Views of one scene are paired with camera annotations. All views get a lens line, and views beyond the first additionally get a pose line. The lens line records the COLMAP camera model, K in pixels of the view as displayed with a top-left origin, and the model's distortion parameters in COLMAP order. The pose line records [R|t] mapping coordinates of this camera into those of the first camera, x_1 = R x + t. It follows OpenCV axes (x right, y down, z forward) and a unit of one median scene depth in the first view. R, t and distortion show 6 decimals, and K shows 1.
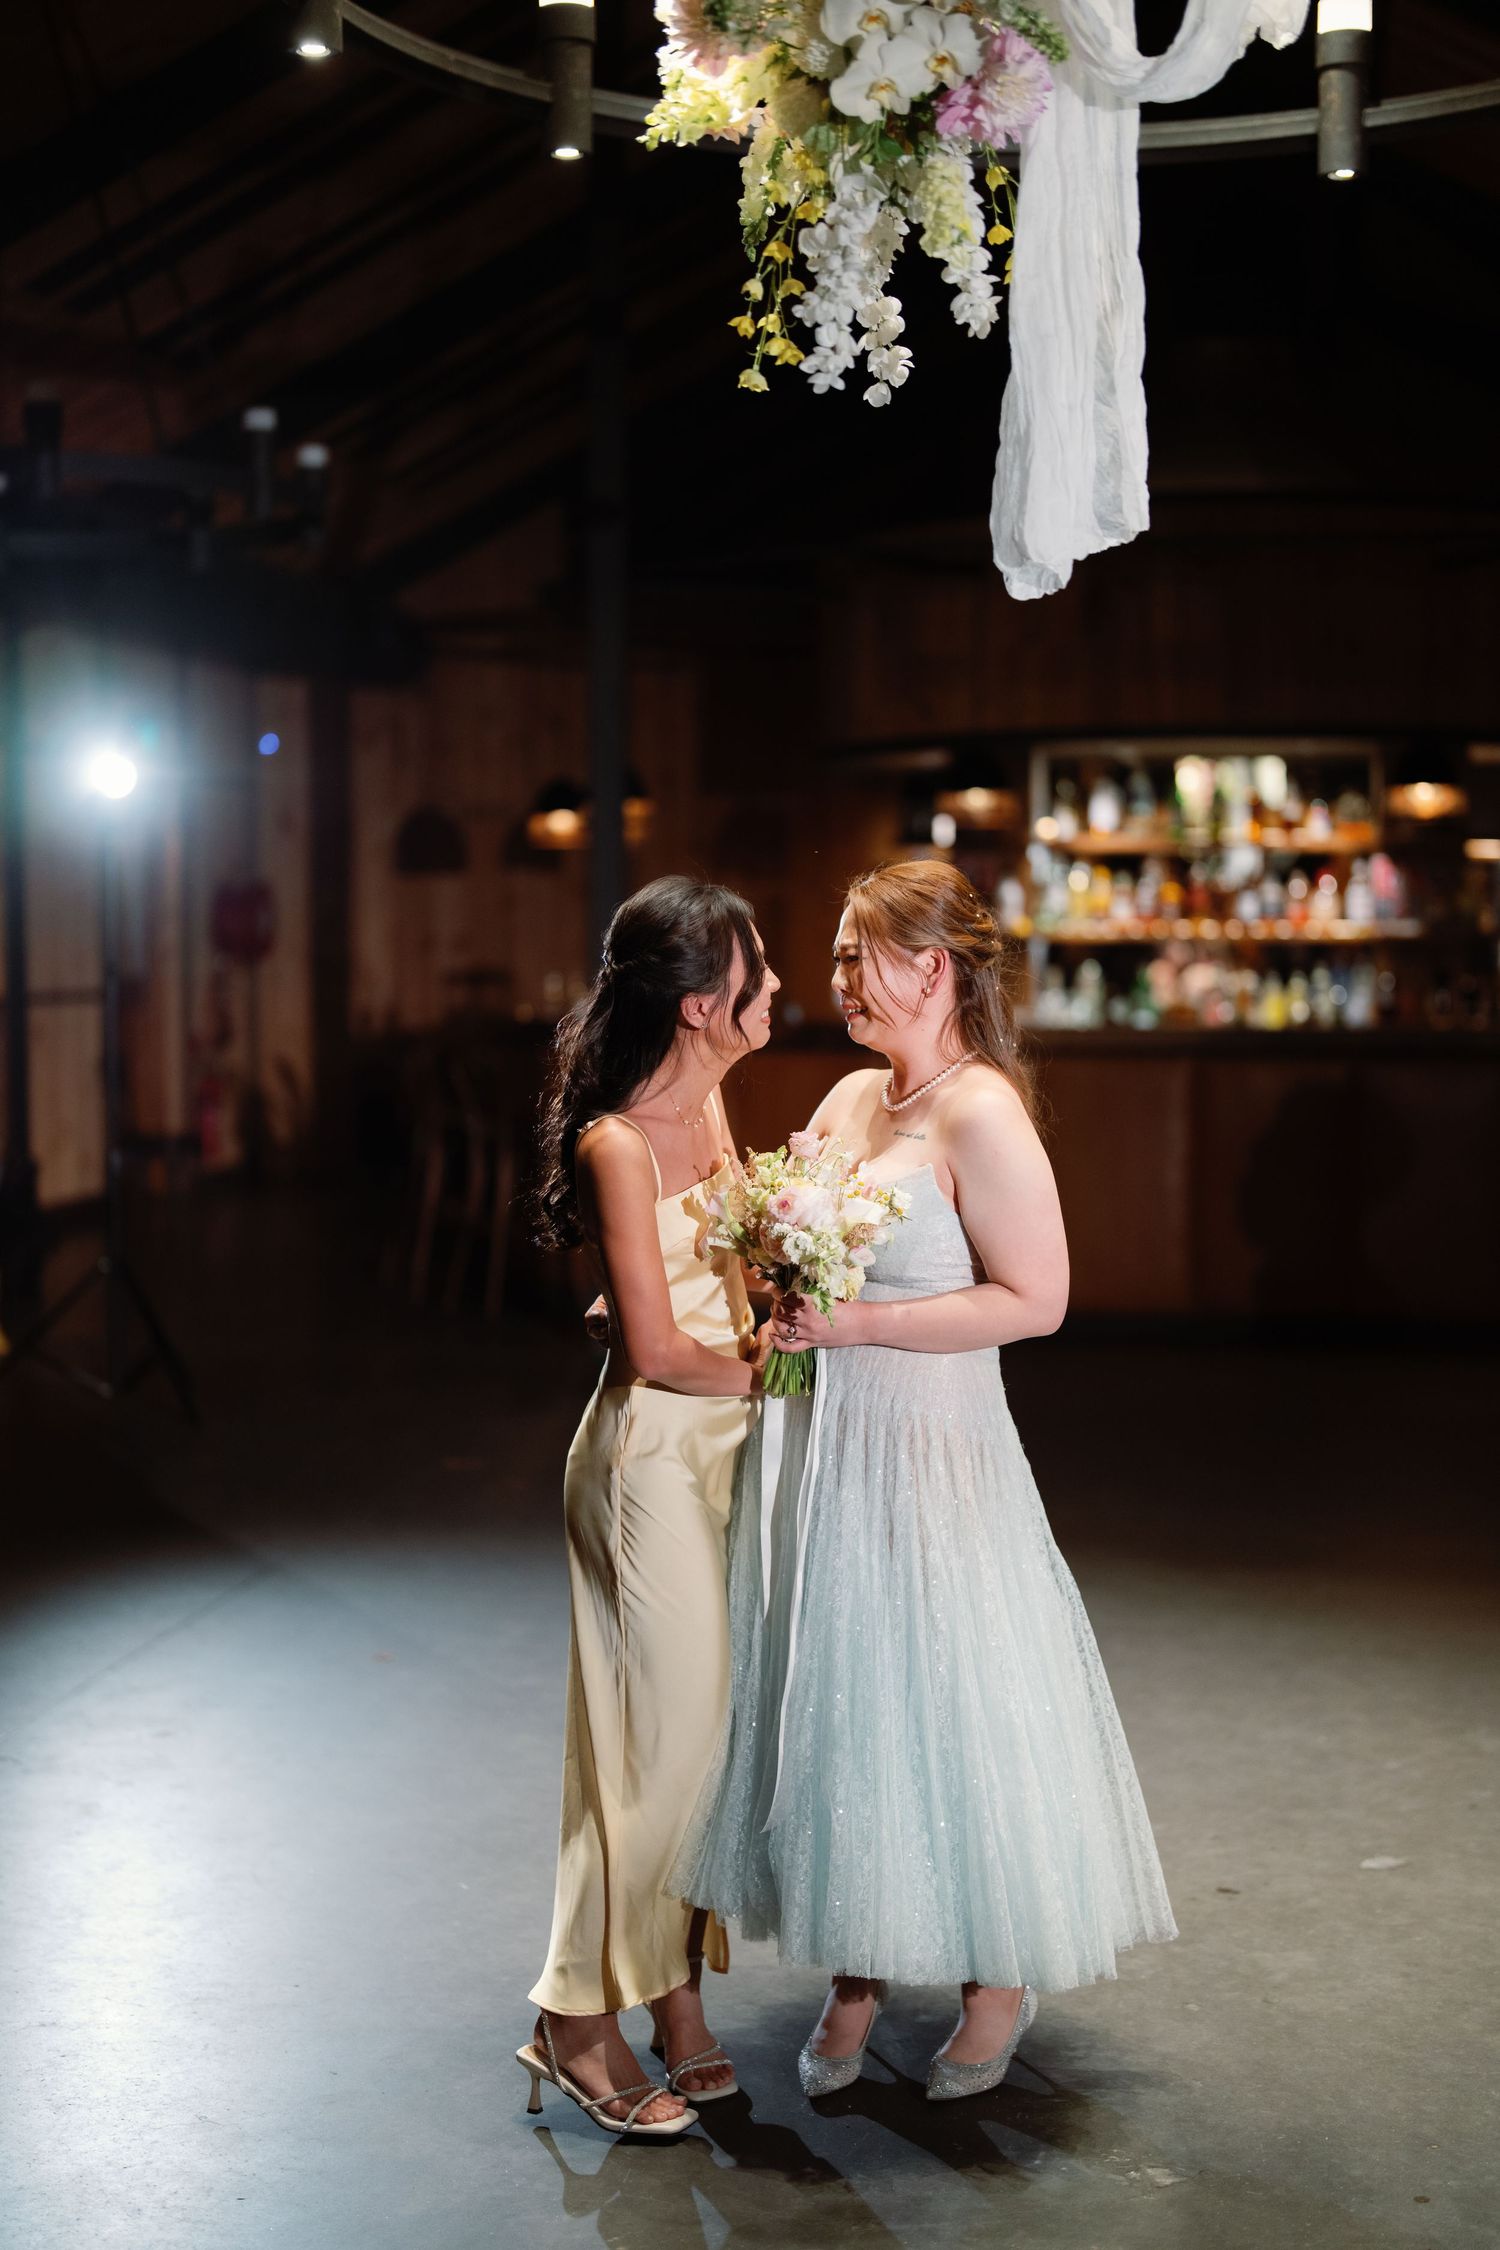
lens RADIAL K [[3106.7, 0, 750.0], [0, 3106.7, 1125.0], [0, 0, 1]] dist [0.010893, -0.004025]
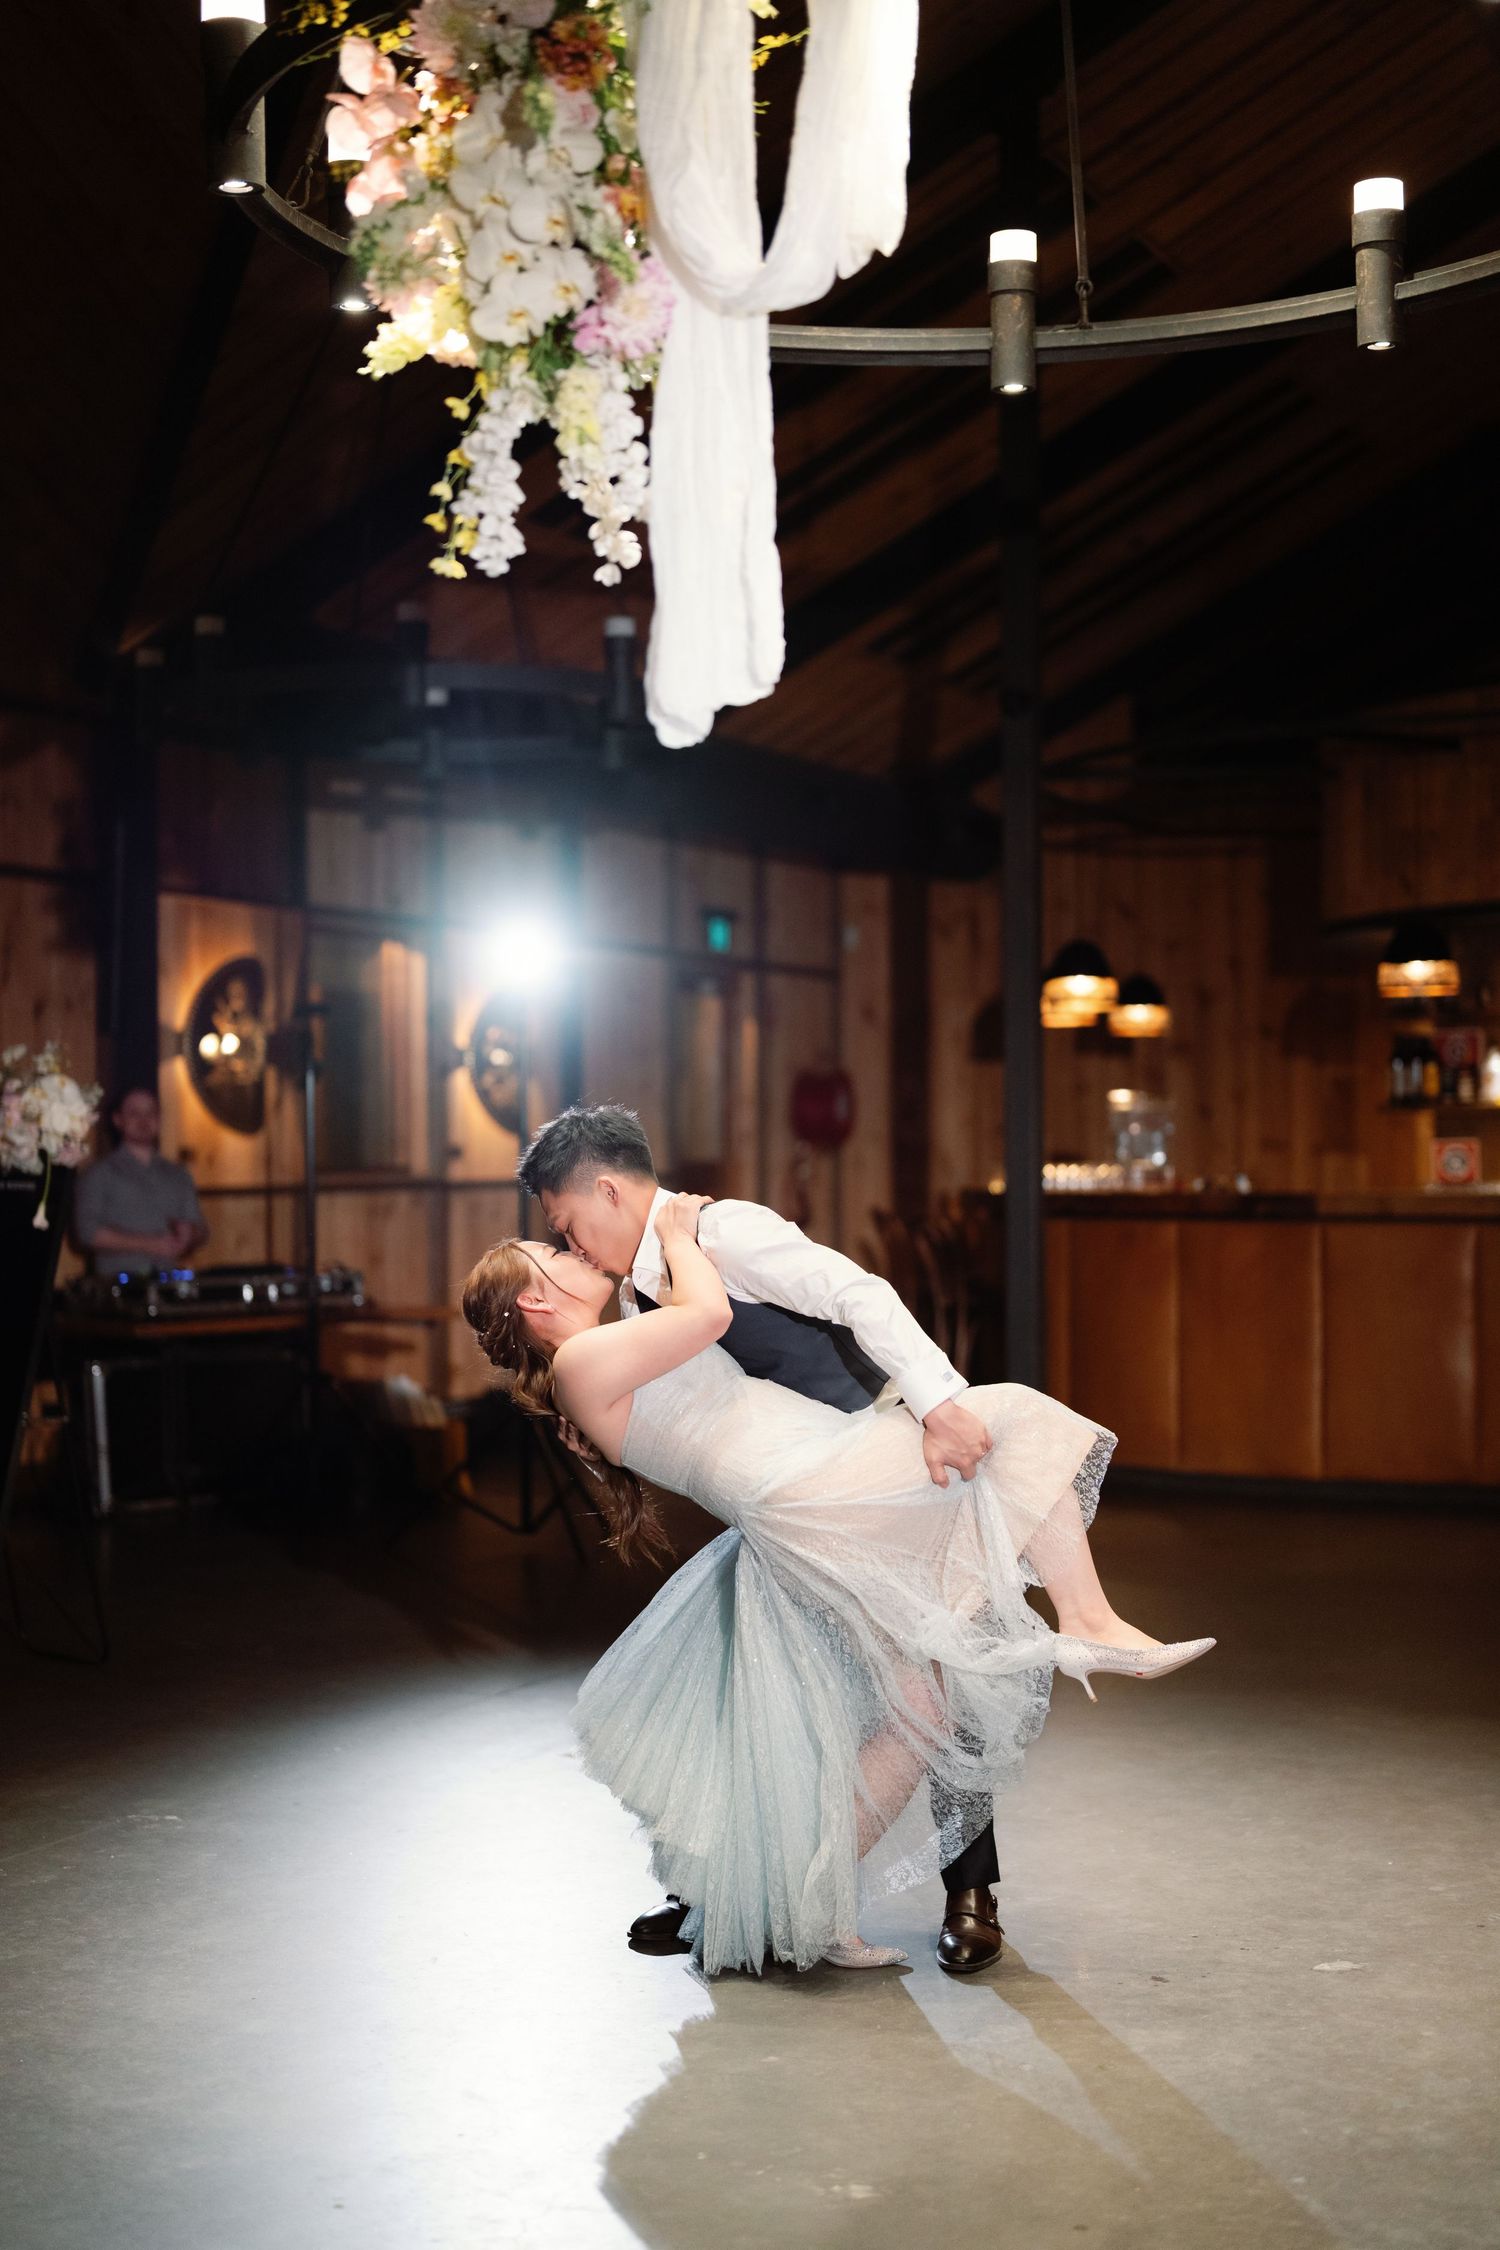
lens RADIAL K [[3134.0, 0, 750.0], [0, 3134.0, 1125.0], [0, 0, 1]] dist [0.021005, 0.016455]
pose [[0.968932, -0.007045, -0.247226, 0.396542], [-0.009242, 0.997865, -0.064654, 0.043012], [0.247154, 0.064930, 0.966798, -0.093401]]
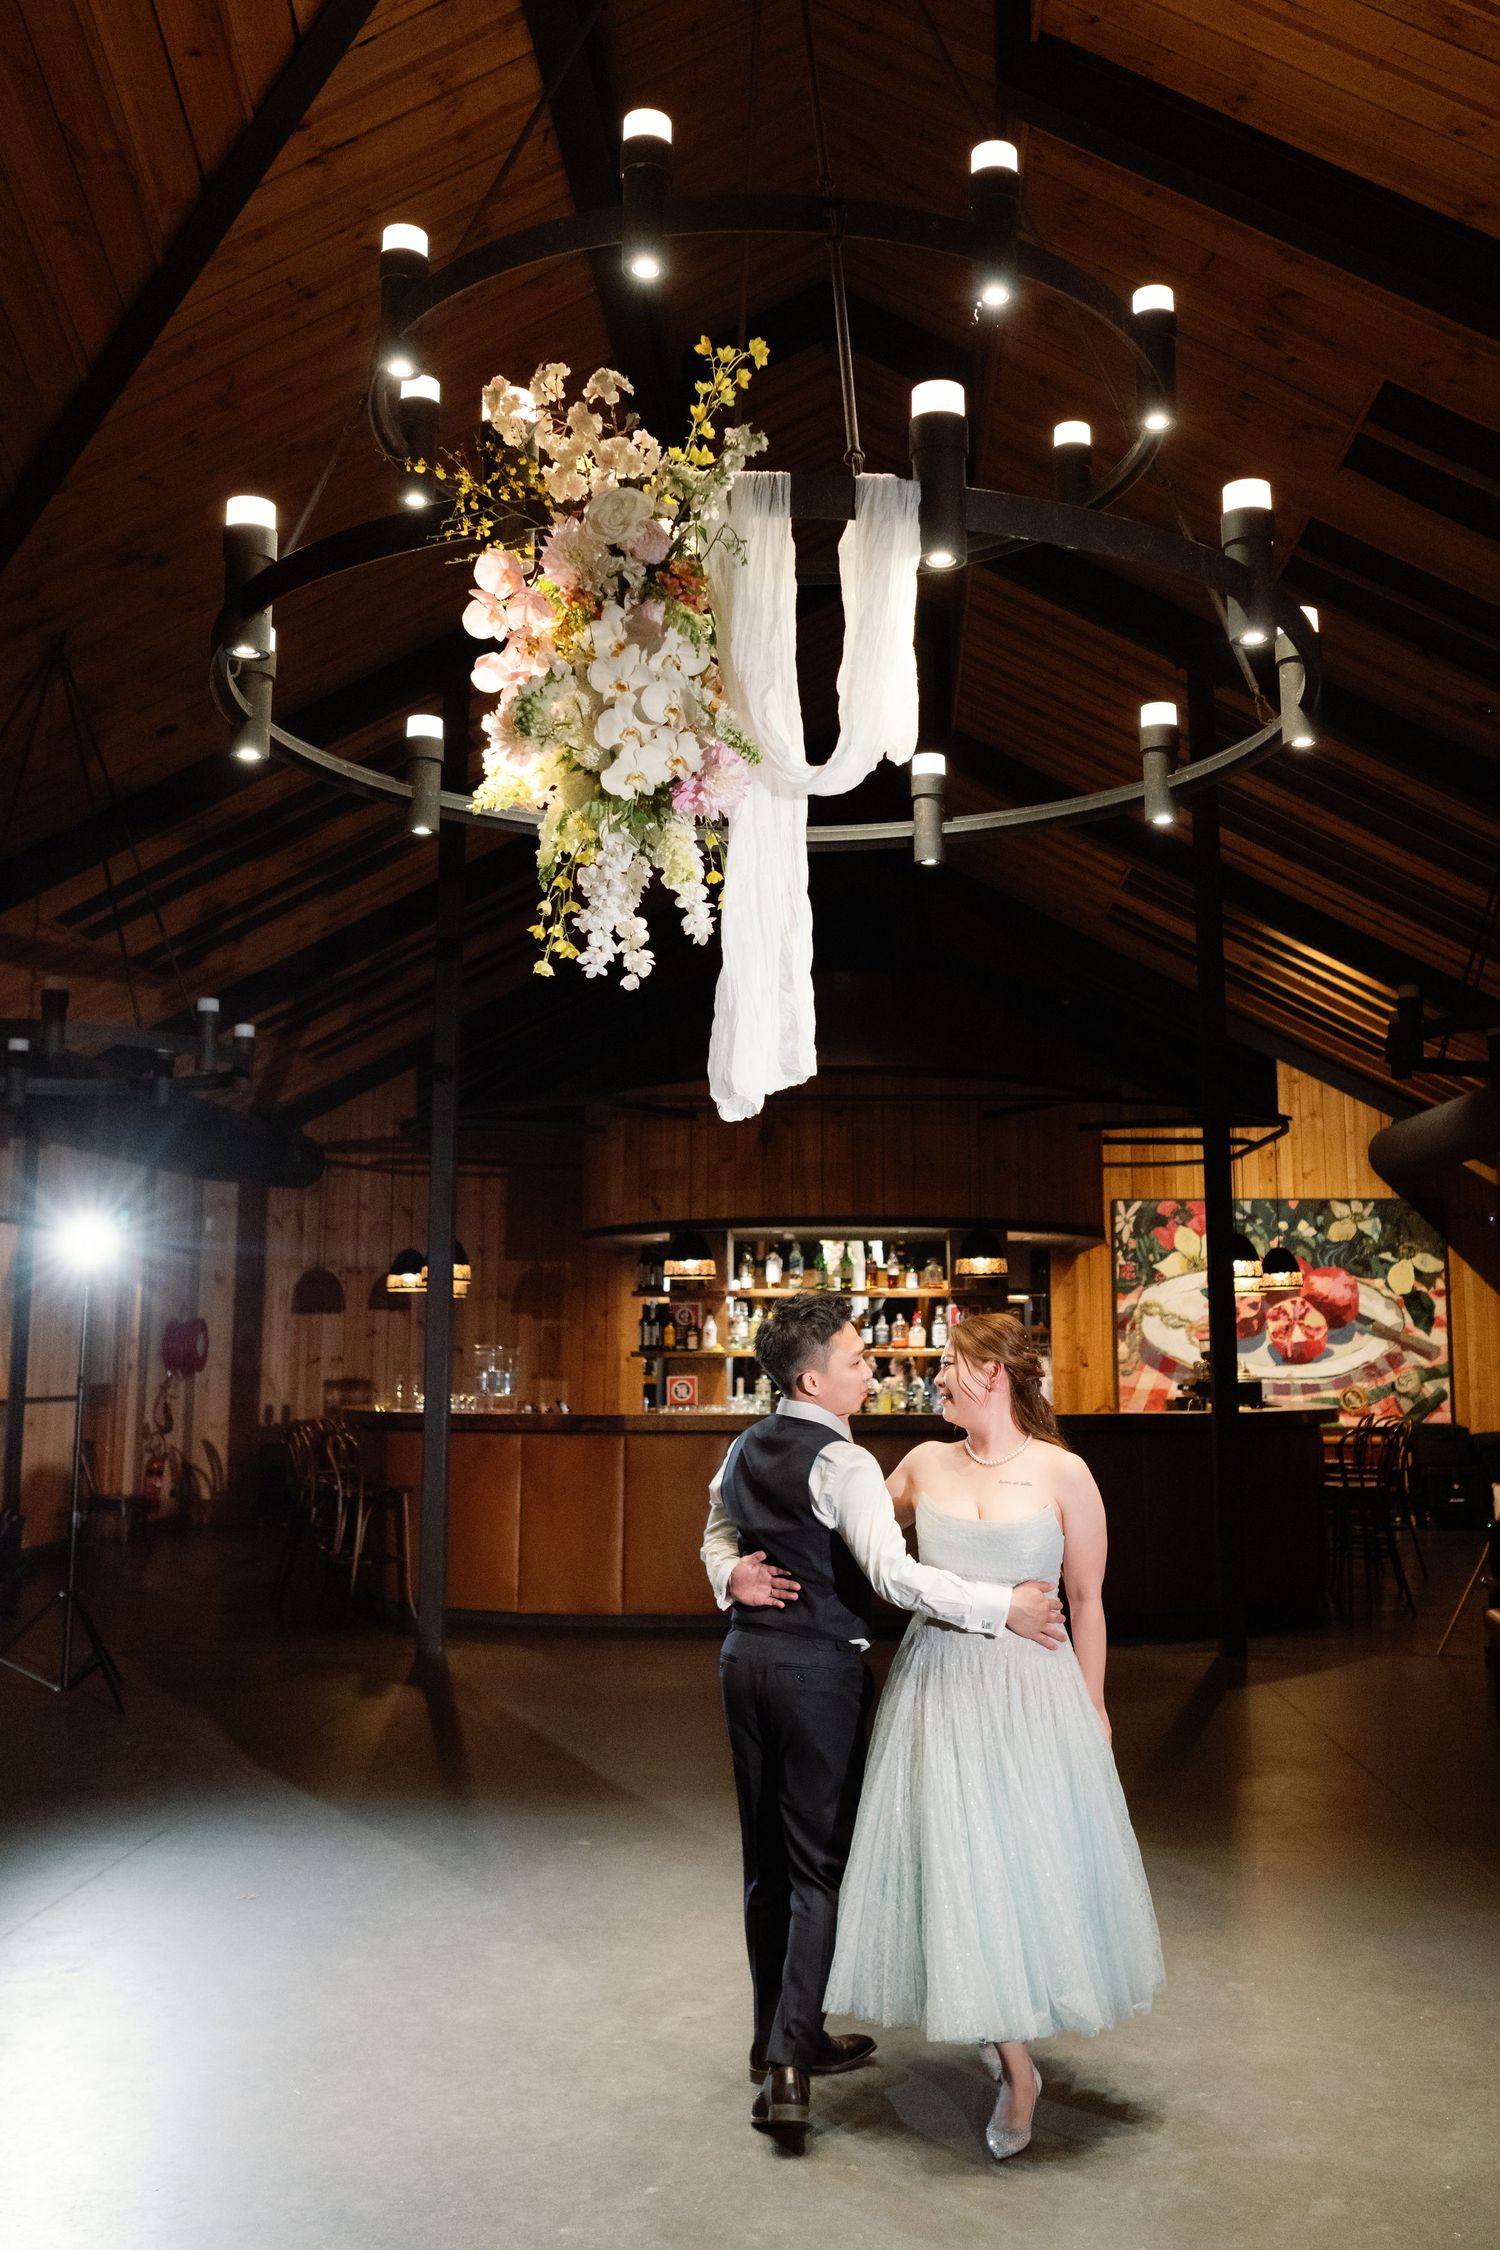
lens RADIAL K [[2011.2, 0, 837.9], [0, 2011.2, 1051.0], [0, 0, 1]] dist [-0.006496, 0.002713]
pose [[0.989222, 0.019499, 0.145120, 0.001419], [0.011289, 0.977988, -0.208354, -0.006467], [-0.145988, 0.207746, 0.967227, 0.086151]]
